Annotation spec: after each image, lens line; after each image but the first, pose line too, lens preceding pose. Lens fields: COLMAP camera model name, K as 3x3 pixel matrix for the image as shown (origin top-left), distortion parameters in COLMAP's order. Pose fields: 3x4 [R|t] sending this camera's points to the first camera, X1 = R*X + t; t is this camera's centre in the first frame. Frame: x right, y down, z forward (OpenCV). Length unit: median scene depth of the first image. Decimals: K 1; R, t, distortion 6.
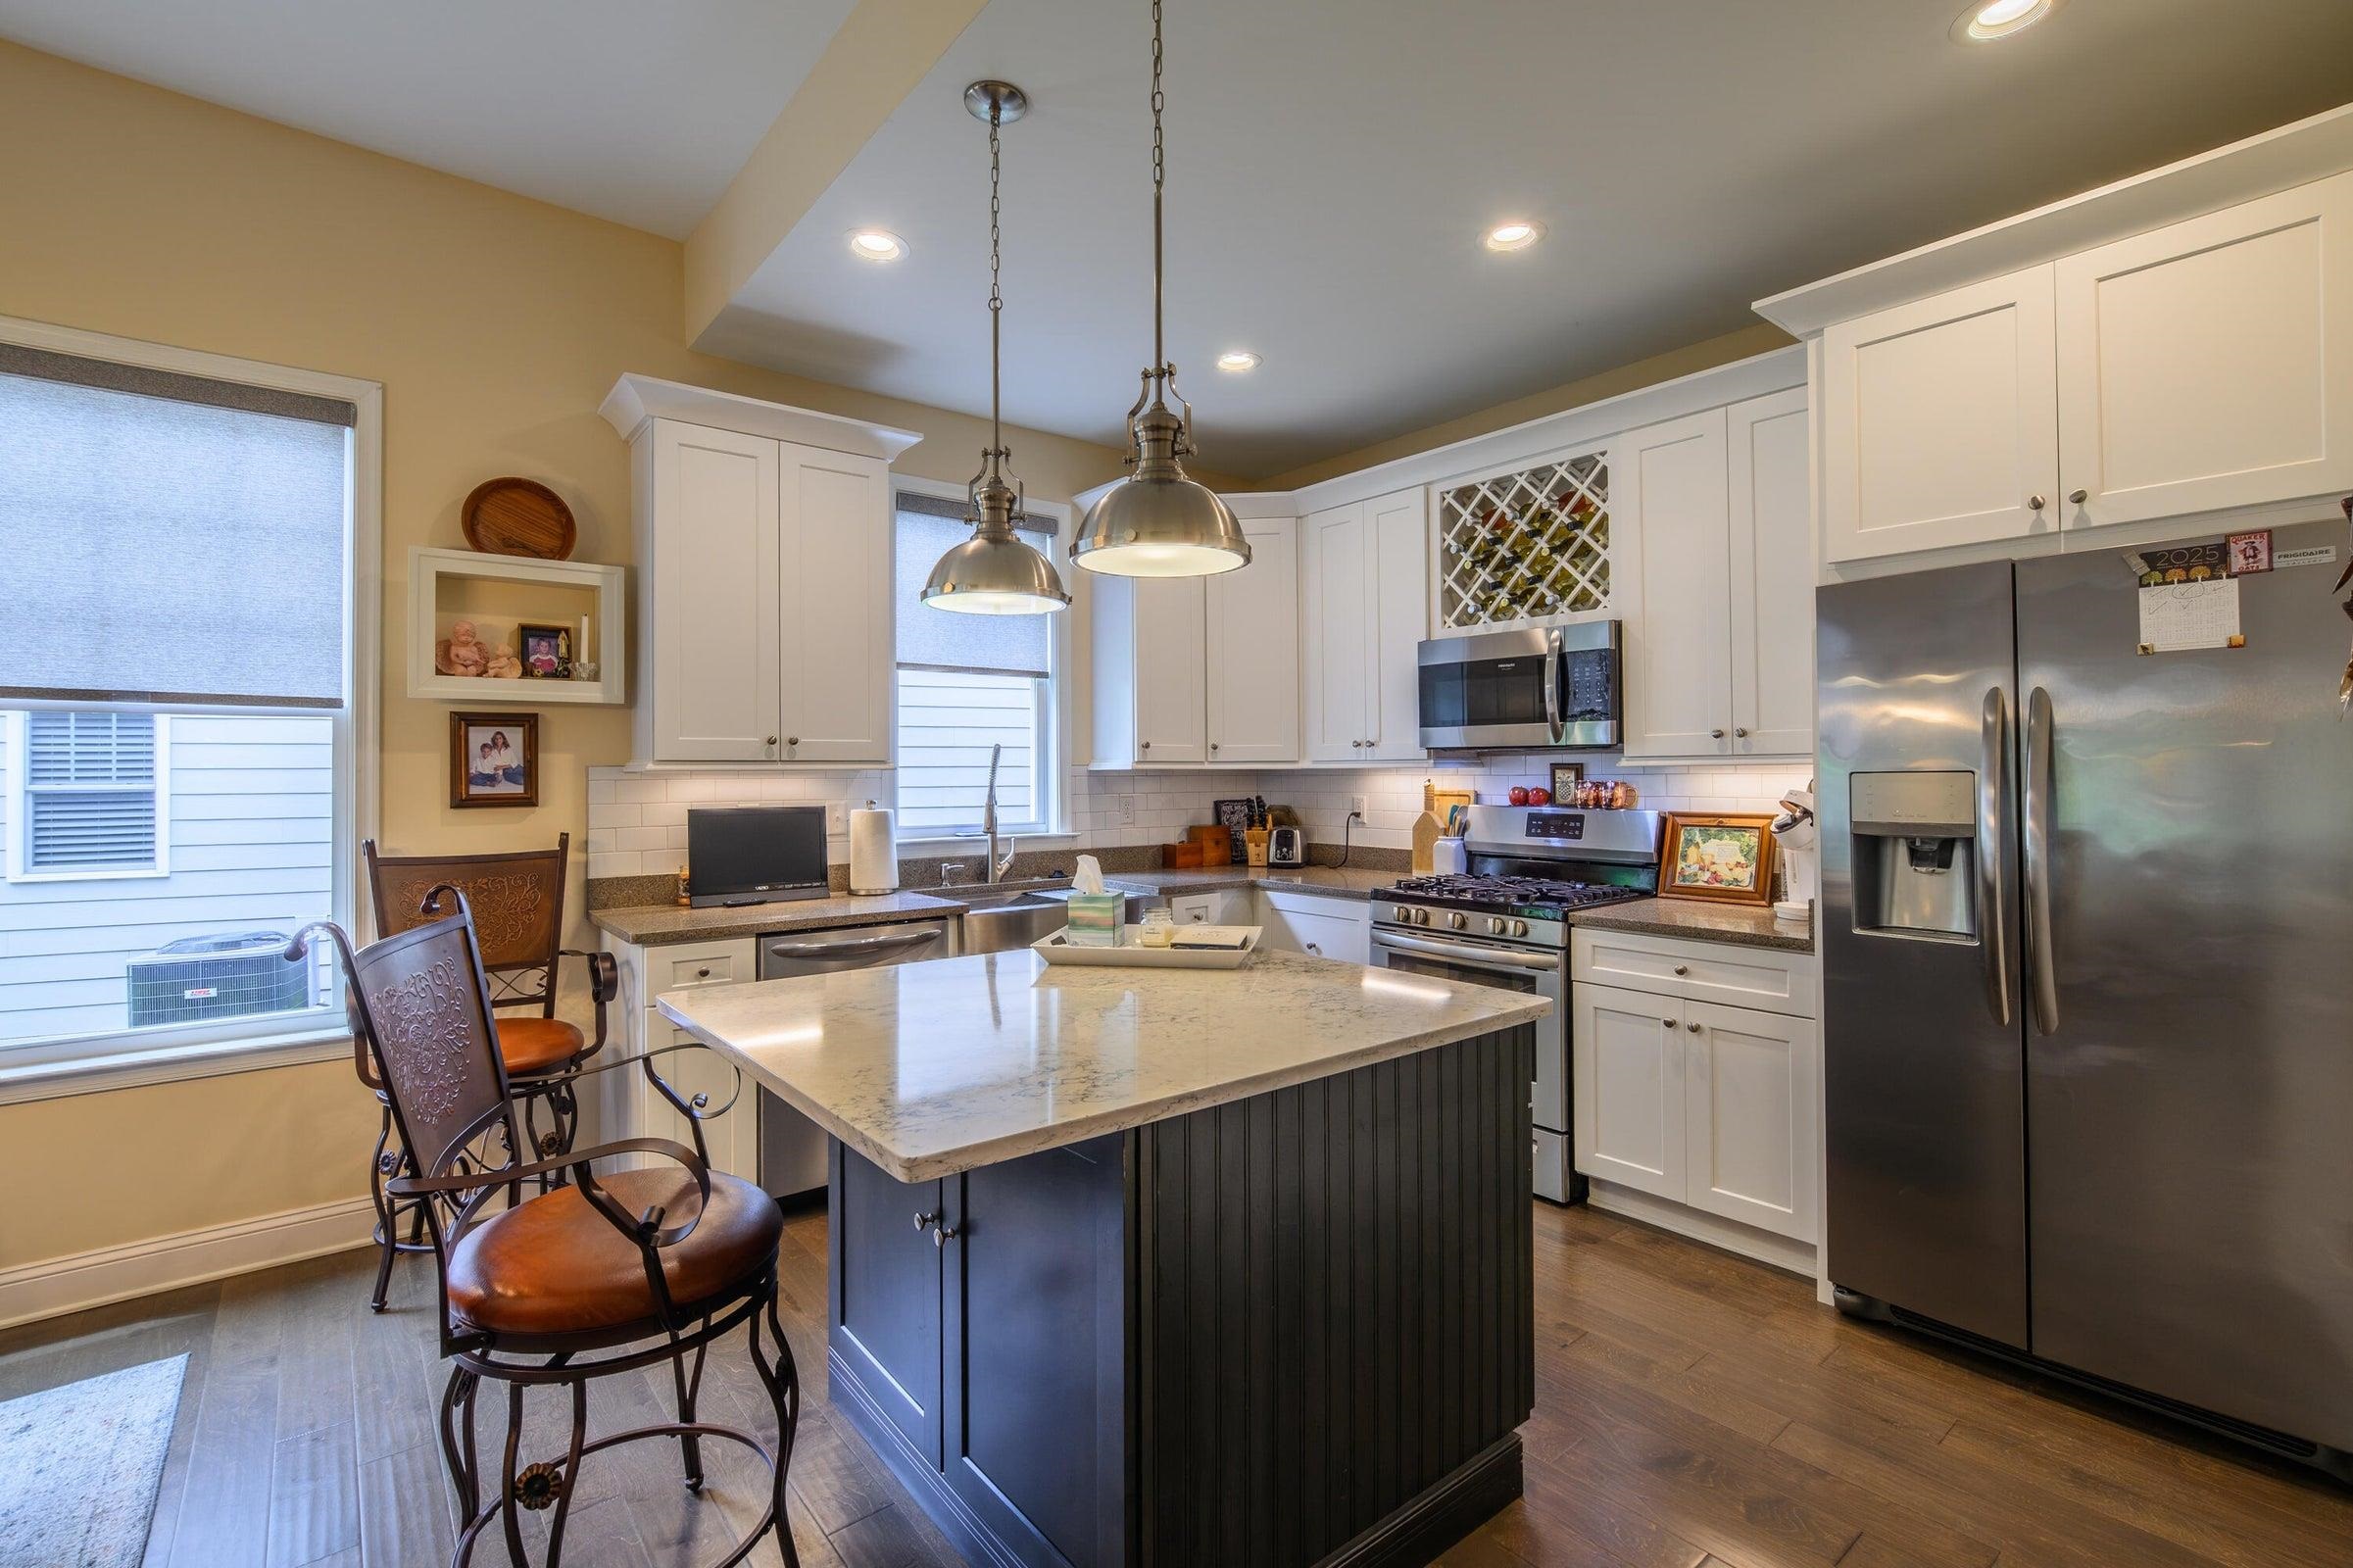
lens RADIAL K [[1049.8, 0, 1170.5], [0, 1049.8, 785.8], [0, 0, 1]] dist [-0.014813, 0.002959]
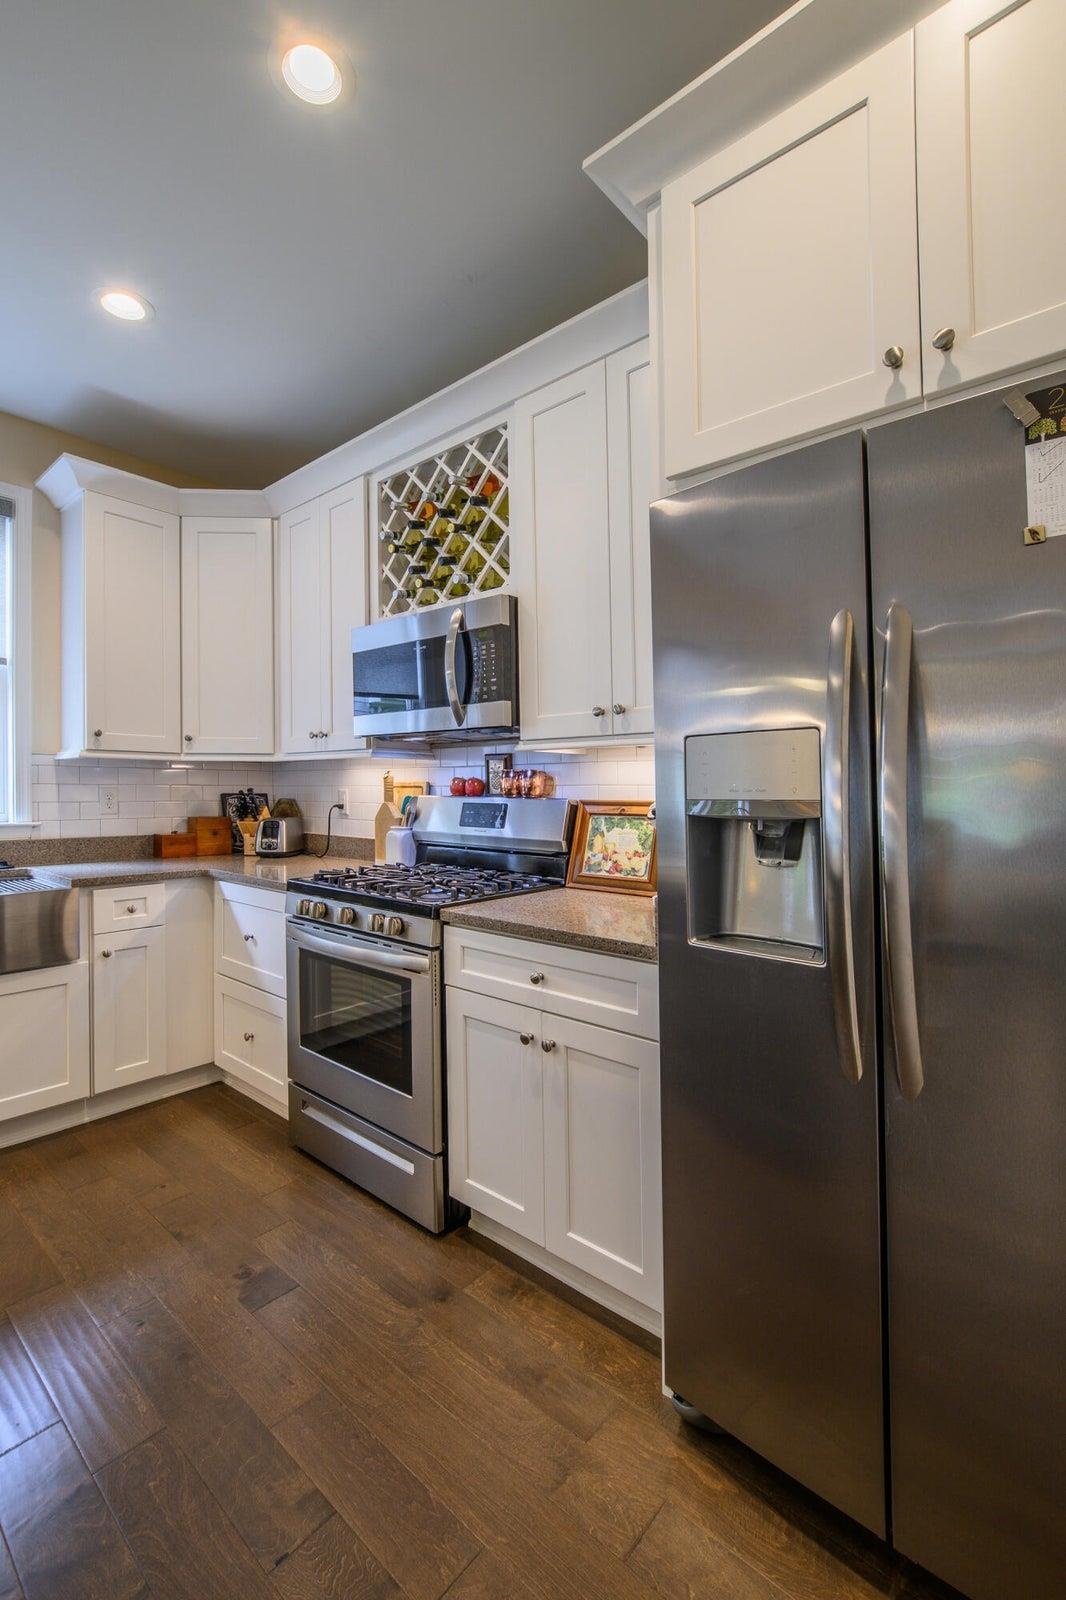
lens RADIAL K [[713.9, 0, 506.7], [0, 713.9, 783.8], [0, 0, 1]] dist [-0.014813, 0.002959]
pose [[0.988174, 0.010881, 0.152949, 0.317011], [-0.007817, 0.999757, -0.020617, 0.024706], [-0.153136, 0.019177, 0.988019, 0.358548]]
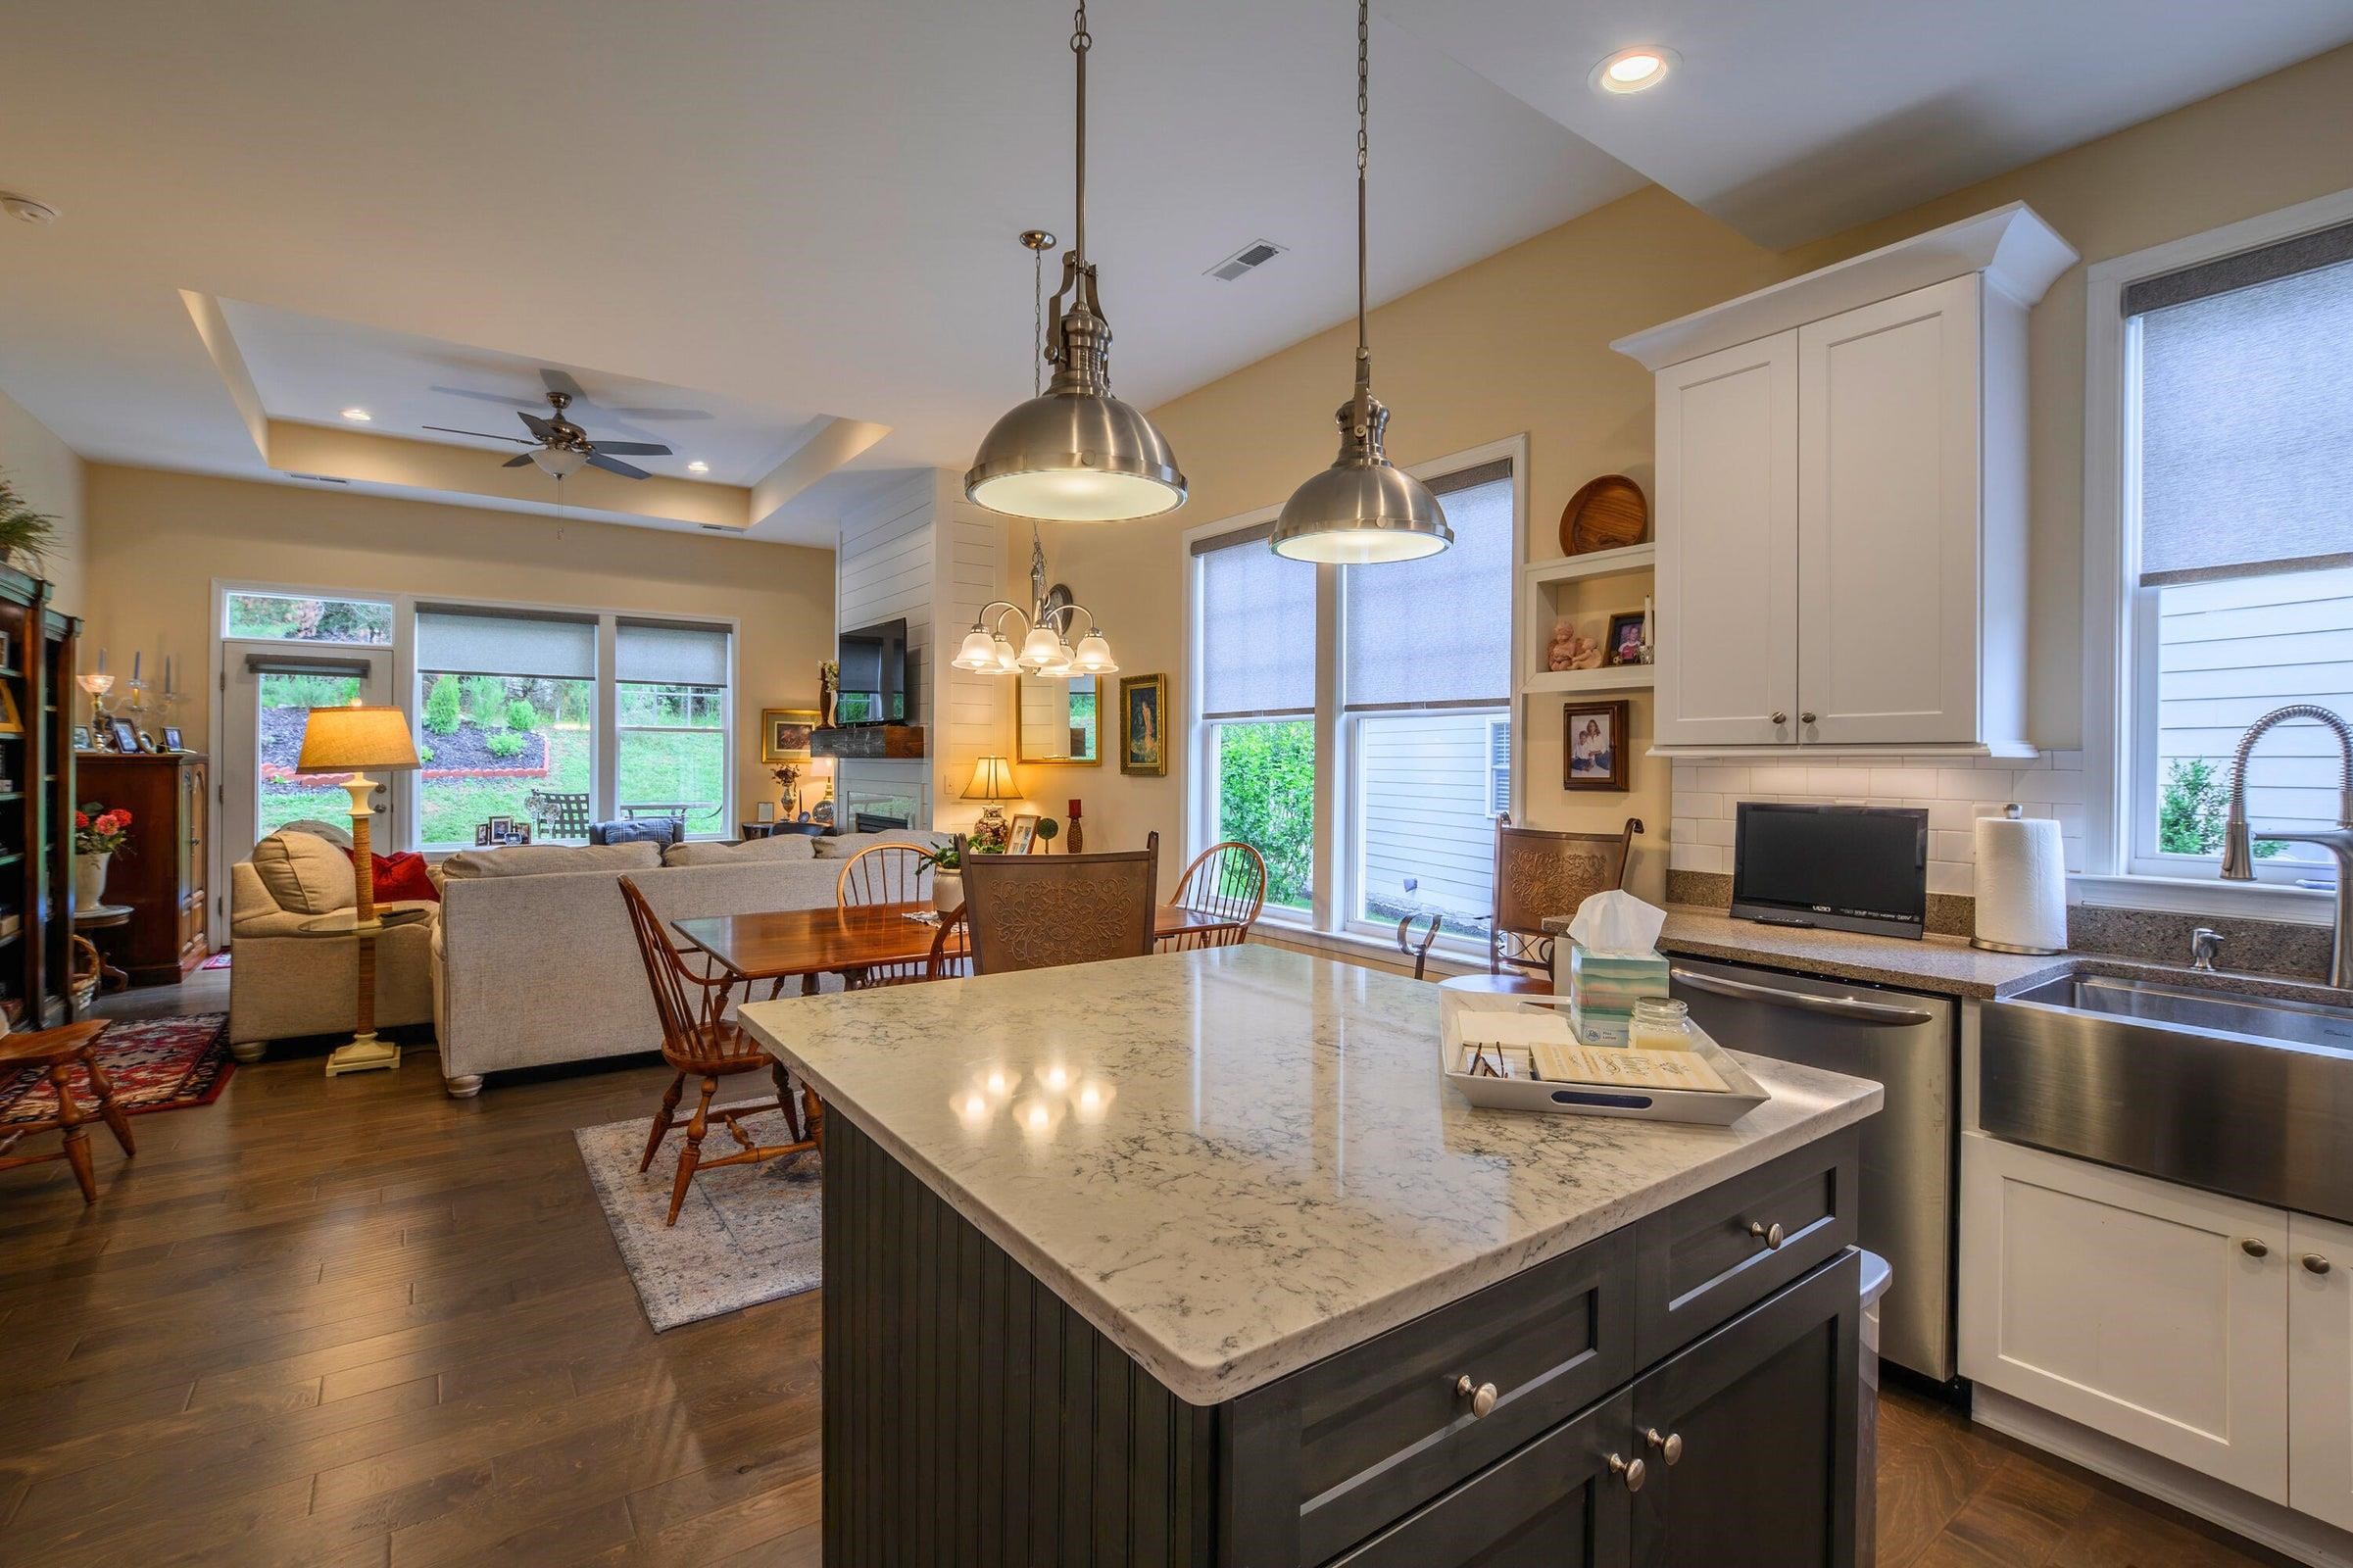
lens RADIAL K [[1049.8, 0, 1168.4], [0, 1049.8, 780.9], [0, 0, 1]] dist [-0.014813, 0.002959]
pose [[-0.060234, 0.023277, -0.997913, 0.416789], [-0.018197, 0.999536, 0.024413, -0.006818], [0.998018, 0.019629, -0.059783, 0.580425]]
